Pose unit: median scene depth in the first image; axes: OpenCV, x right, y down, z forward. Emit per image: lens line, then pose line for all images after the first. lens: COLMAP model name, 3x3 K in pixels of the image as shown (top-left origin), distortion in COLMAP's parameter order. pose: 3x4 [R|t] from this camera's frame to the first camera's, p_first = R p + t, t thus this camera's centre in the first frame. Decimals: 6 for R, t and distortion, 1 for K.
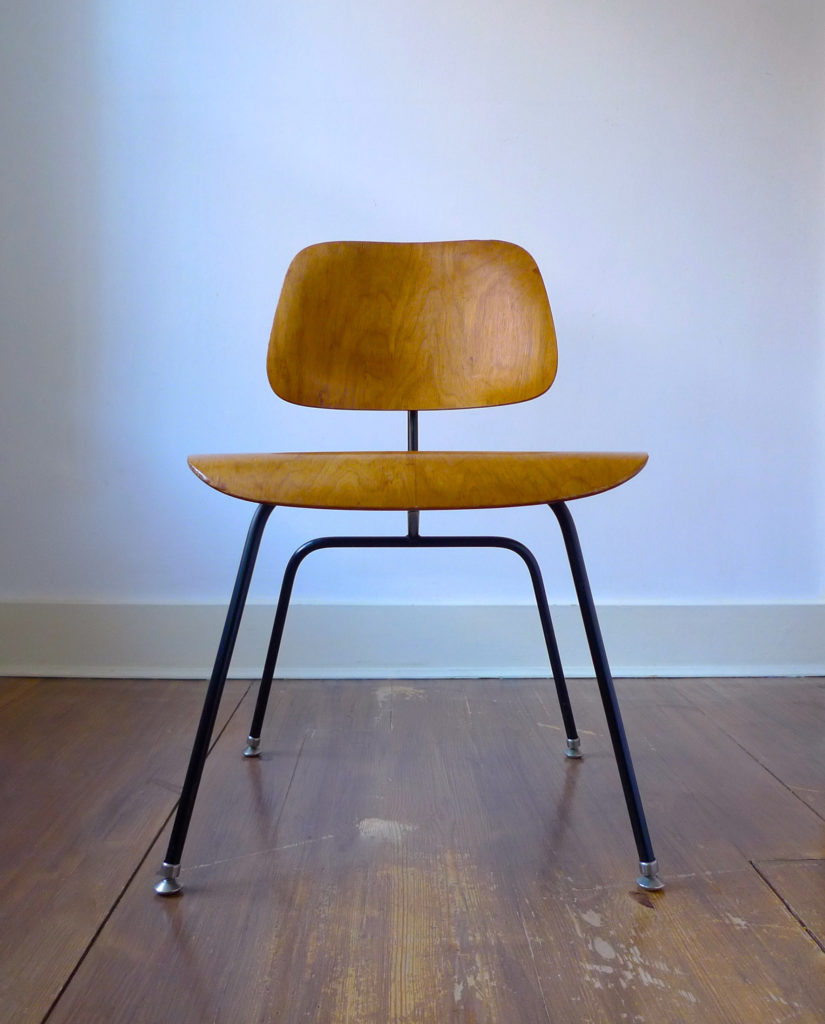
lens RADIAL K [[926.2, 0, 412.5], [0, 926.2, 512.0], [0, 0, 1]] dist [-0.027275, -0.012999]
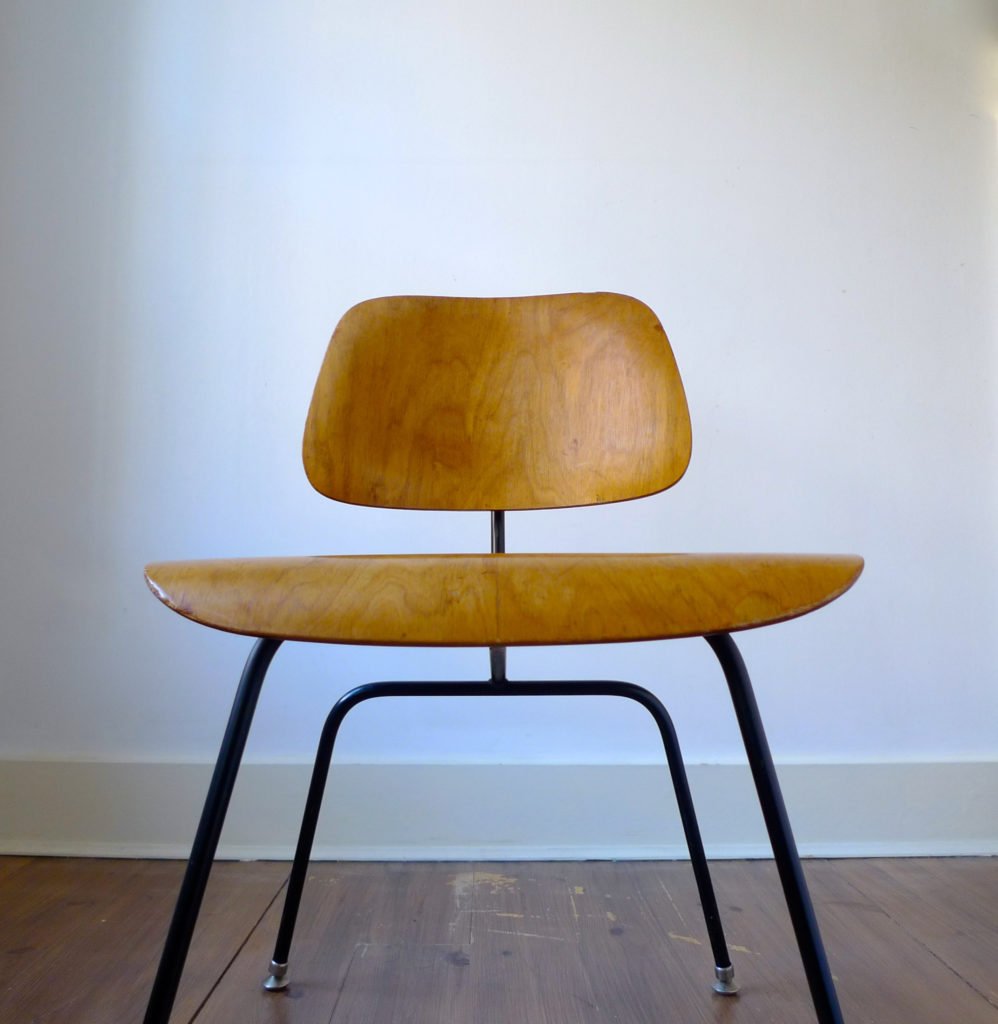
lens RADIAL K [[949.2, 0, 499.0], [0, 949.2, 512.0], [0, 0, 1]] dist [-0.030691, -0.005321]
pose [[0.999982, -0.003606, -0.004840, 0.005169], [0.002902, 0.990370, -0.138413, -0.002073], [0.005293, 0.138396, 0.990363, 0.240854]]
